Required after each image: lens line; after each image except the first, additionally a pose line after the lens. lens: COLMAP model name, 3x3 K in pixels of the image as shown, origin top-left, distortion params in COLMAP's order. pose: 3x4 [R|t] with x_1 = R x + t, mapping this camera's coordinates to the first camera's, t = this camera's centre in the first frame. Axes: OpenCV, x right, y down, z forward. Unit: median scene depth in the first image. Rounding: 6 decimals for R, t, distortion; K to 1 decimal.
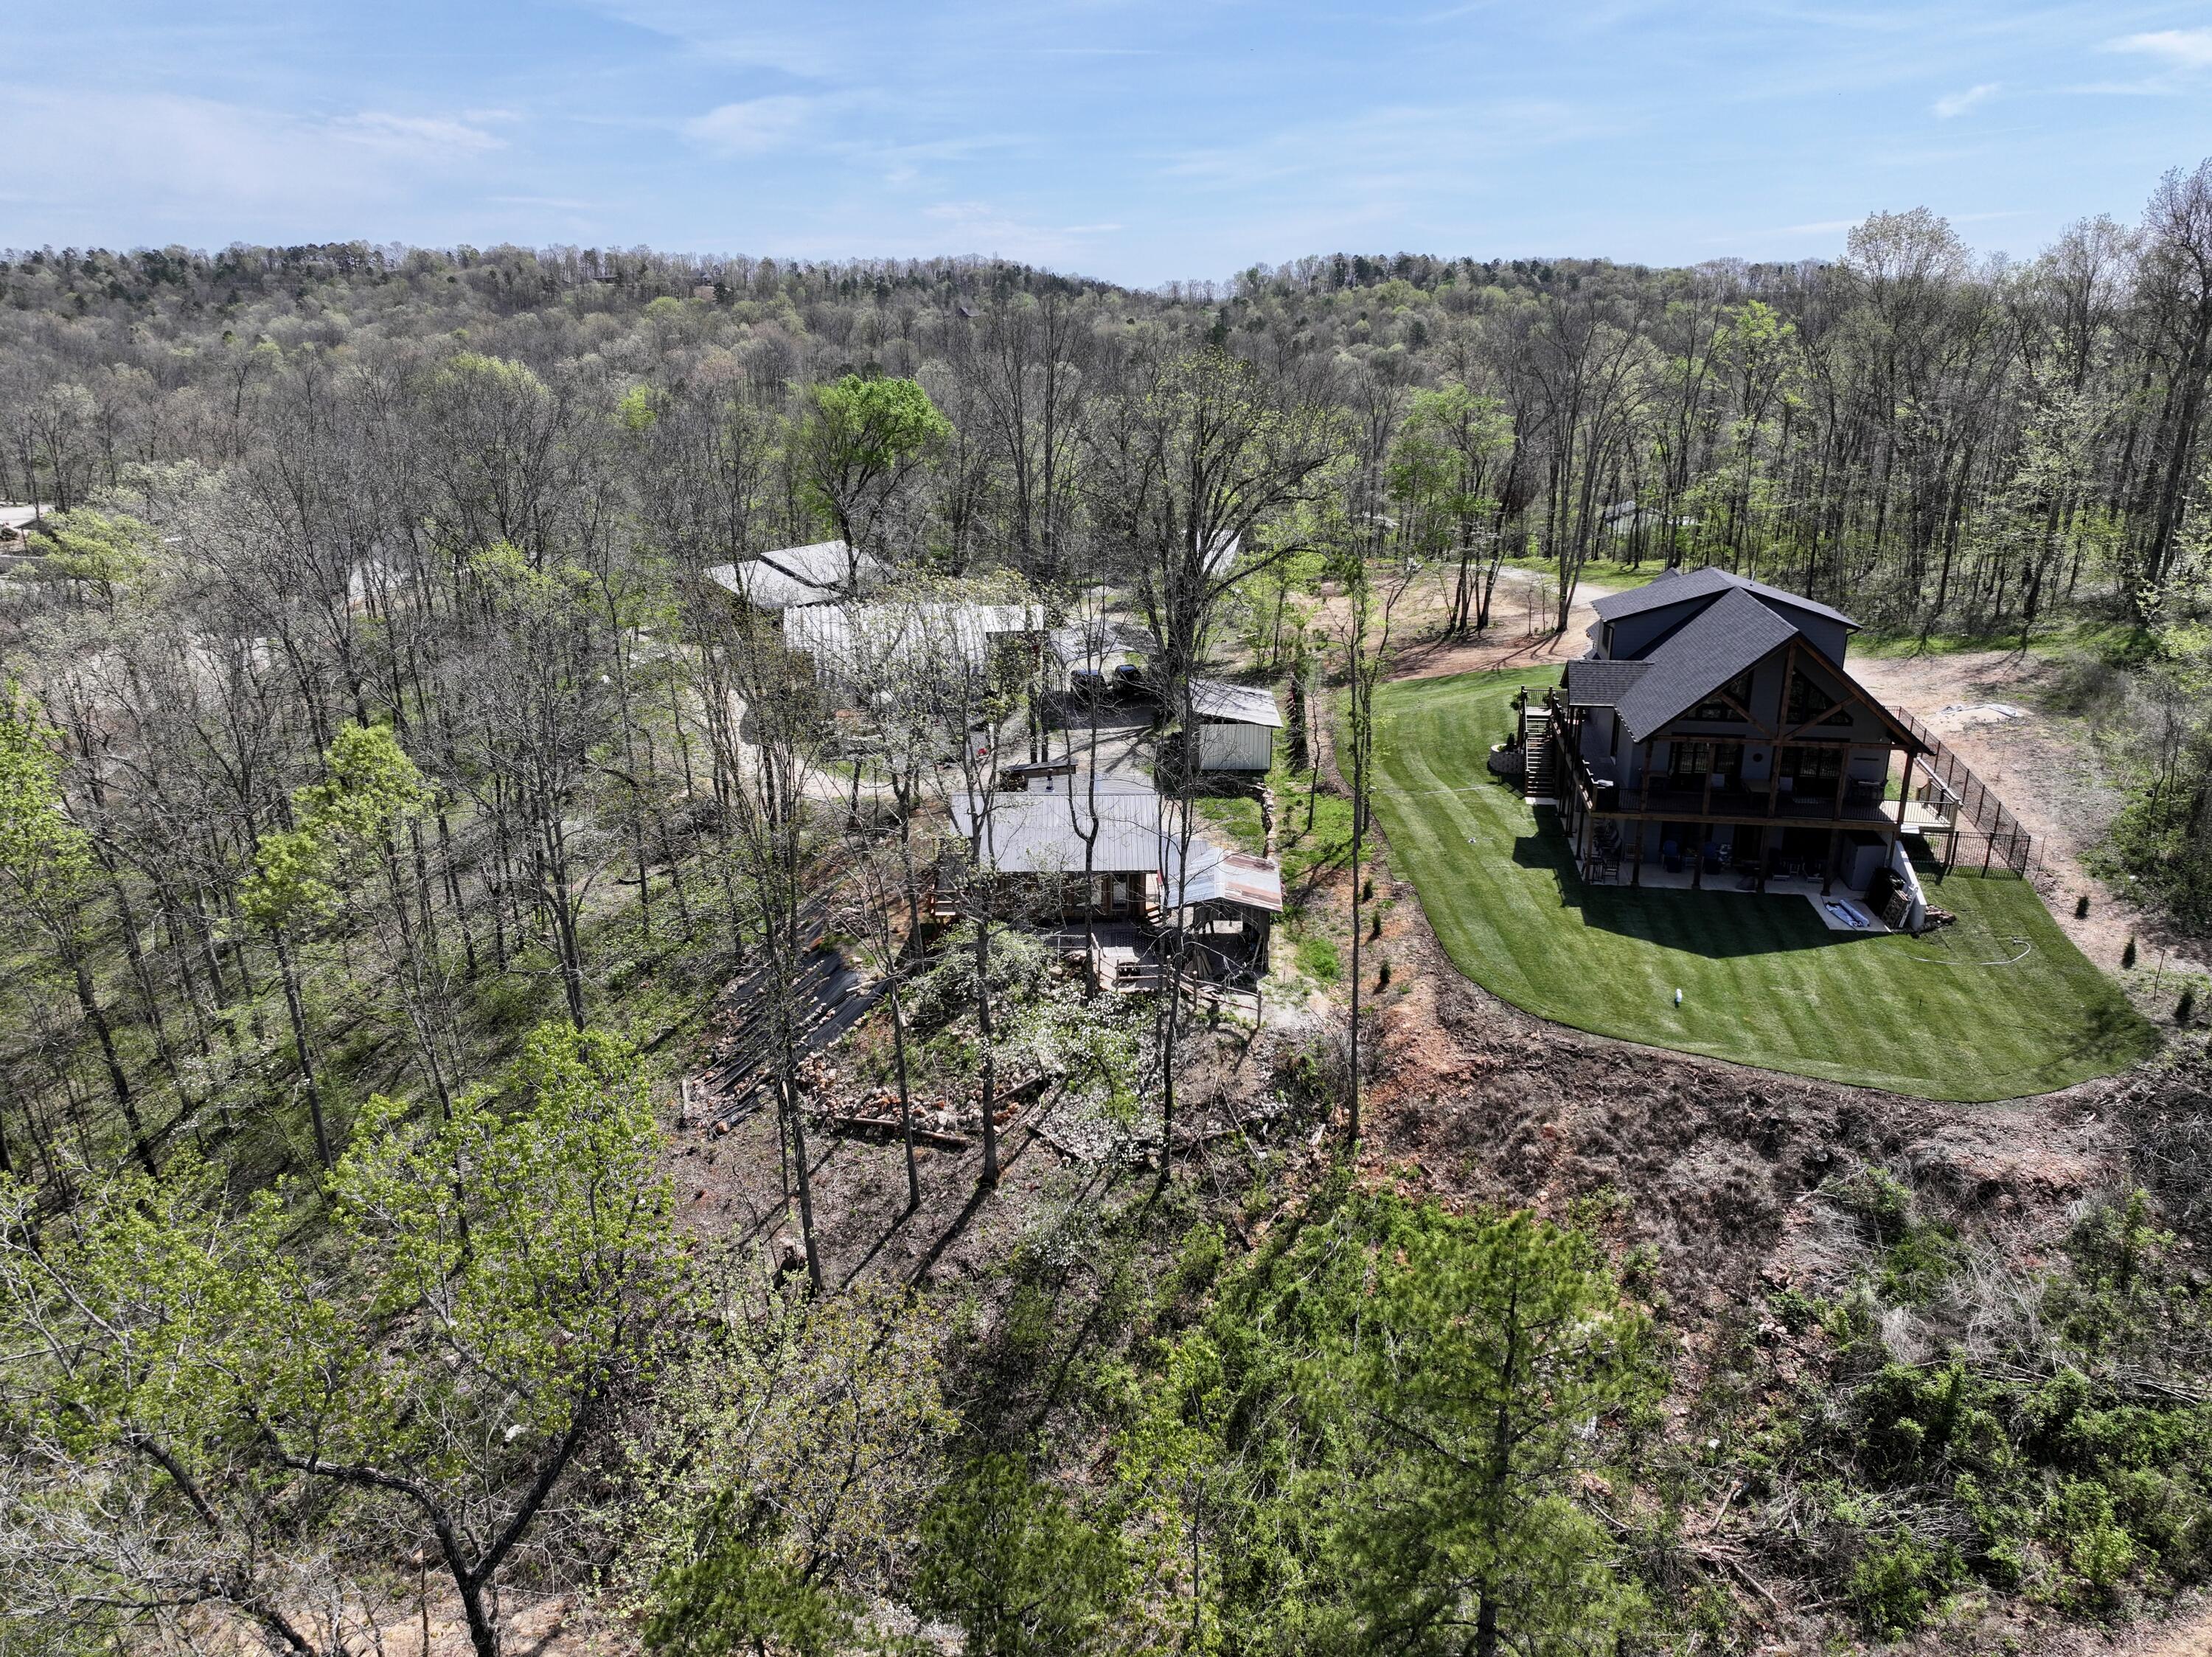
lens RADIAL K [[1553.9, 0, 1106.0], [0, 1553.9, 828.5], [0, 0, 1]] dist [0.004677, 0.009952]
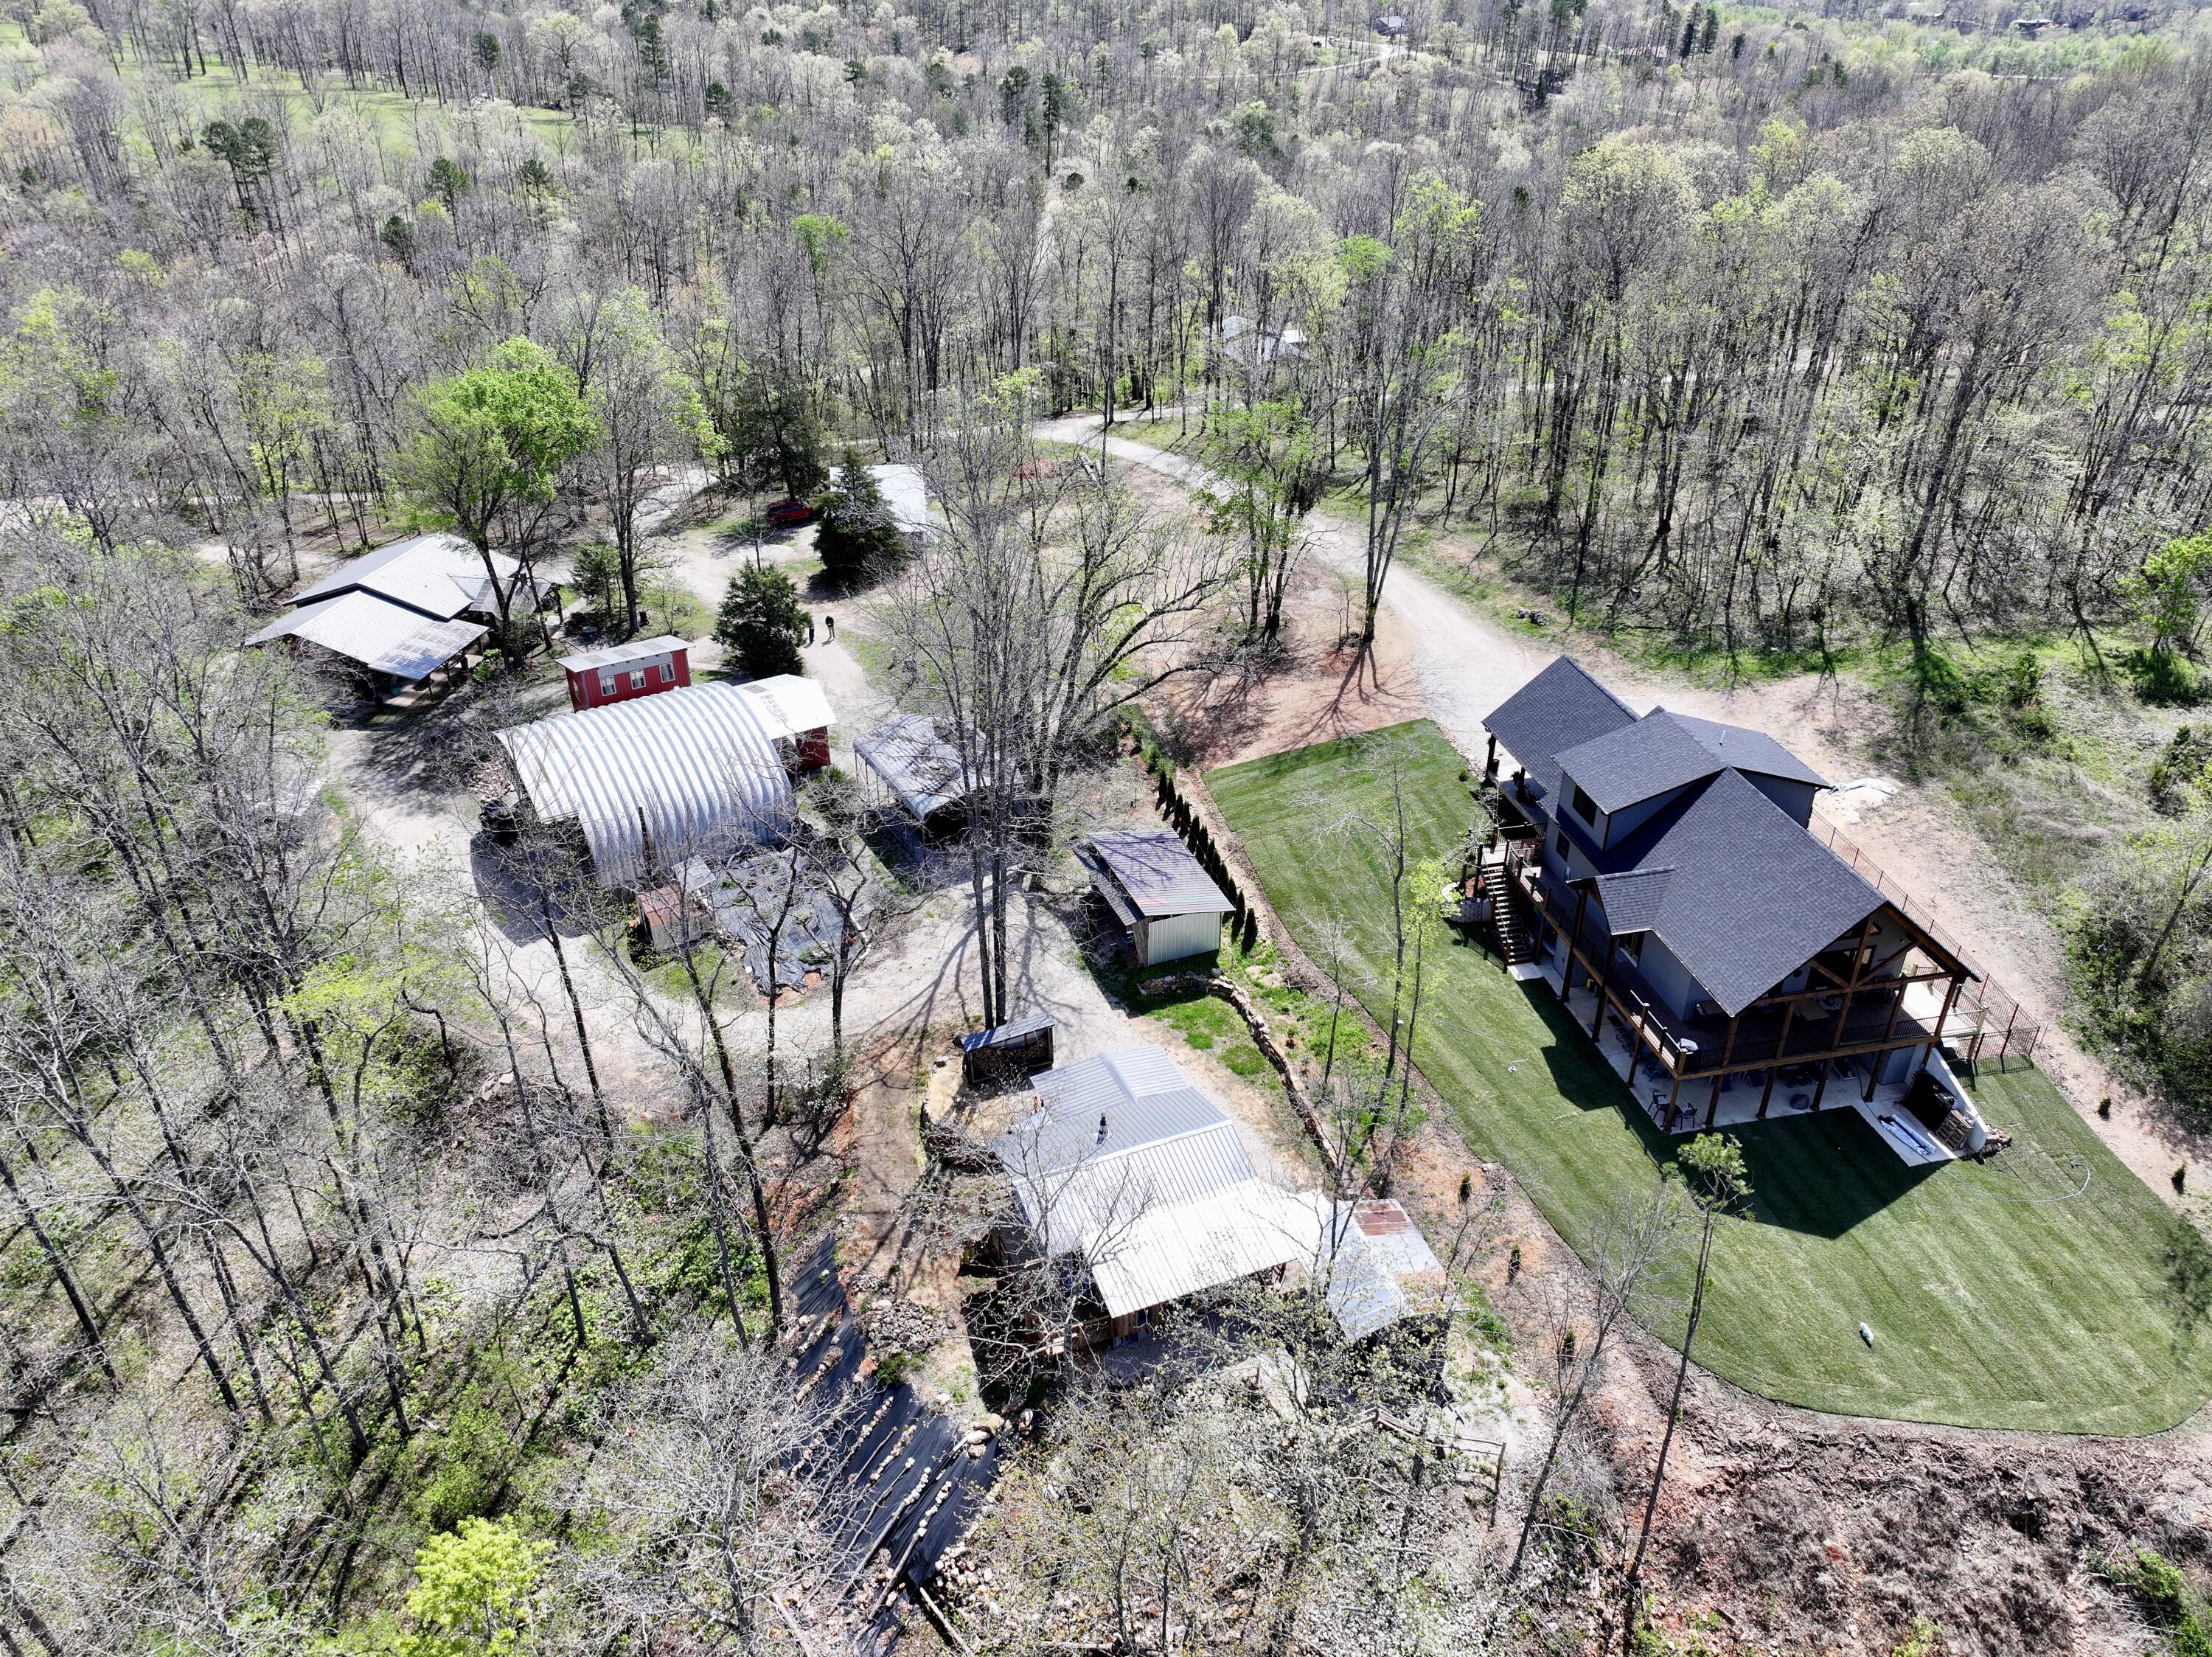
lens RADIAL K [[1553.9, 0, 1106.0], [0, 1553.9, 828.5], [0, 0, 1]] dist [0.004677, 0.009952]
pose [[0.930814, -0.185072, 0.315172, -0.333870], [0.112309, 0.965431, 0.235222, -0.473932], [-0.347810, -0.183552, 0.919422, 0.274396]]
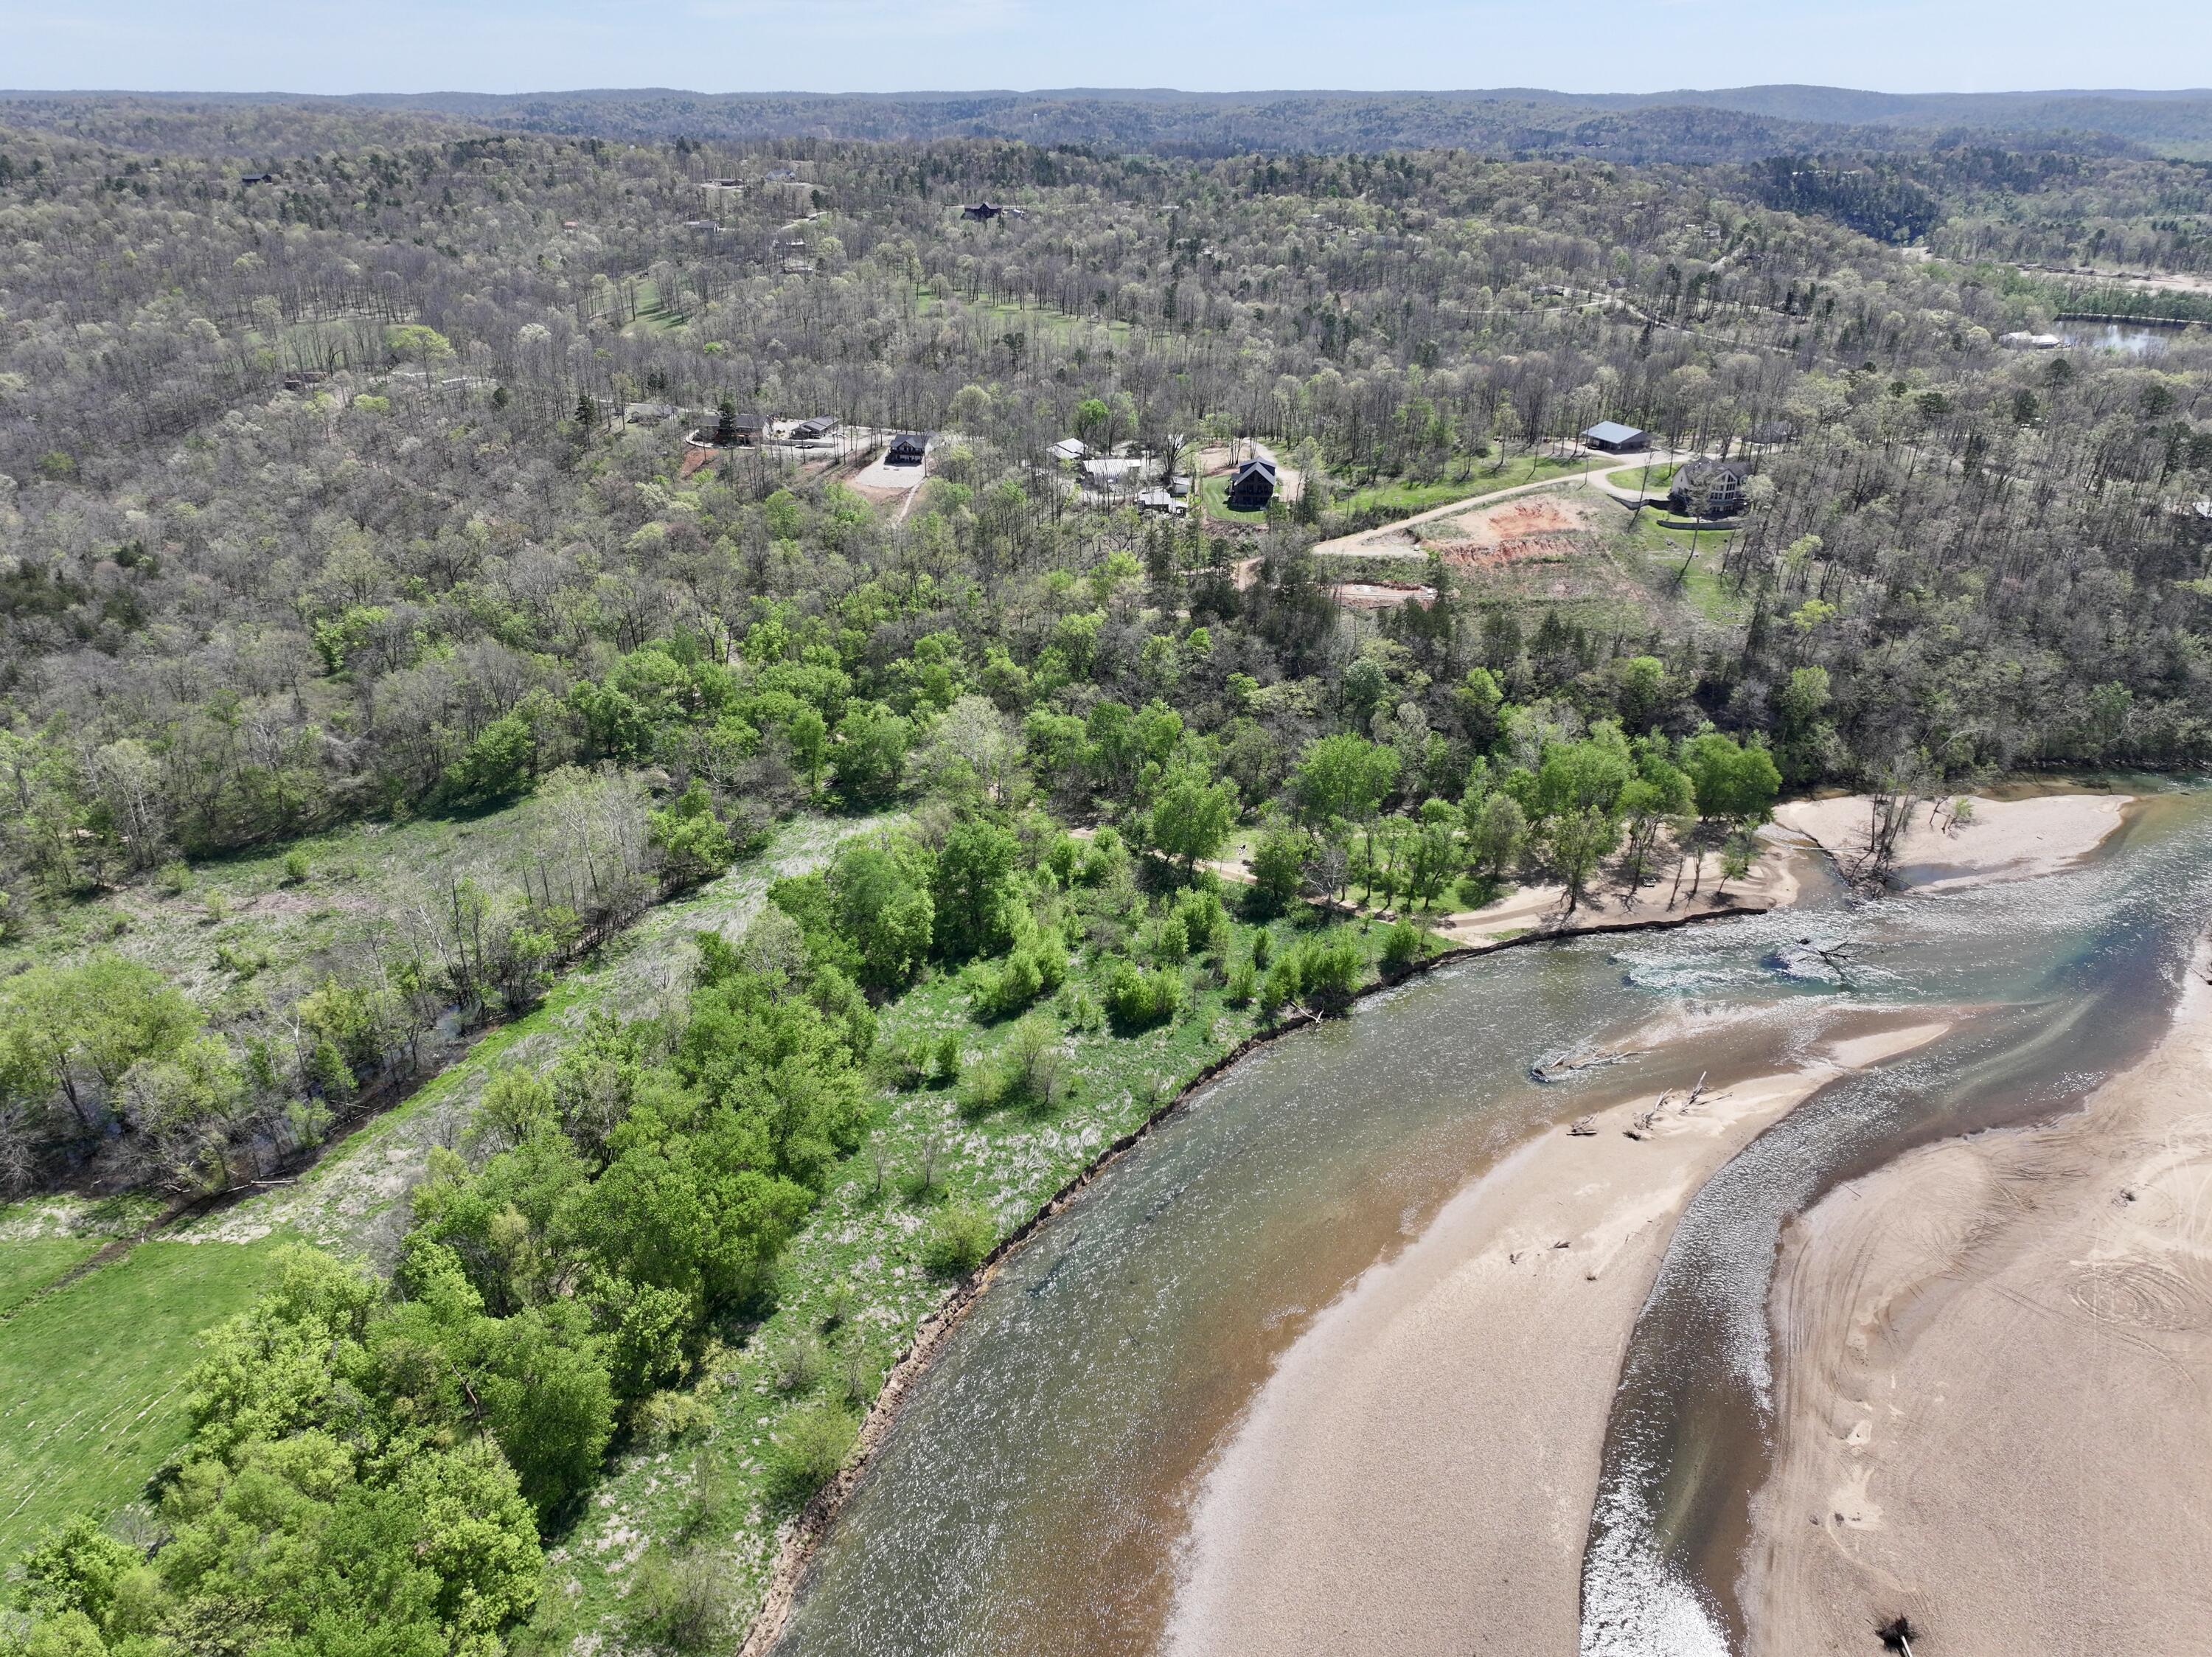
lens RADIAL K [[1553.9, 0, 1106.0], [0, 1553.9, 828.5], [0, 0, 1]] dist [0.004677, 0.009952]
pose [[0.999359, -0.009094, 0.034637, -0.574329], [0.004693, 0.992134, 0.125090, 0.670431], [-0.035502, -0.124847, 0.991541, -6.834326]]
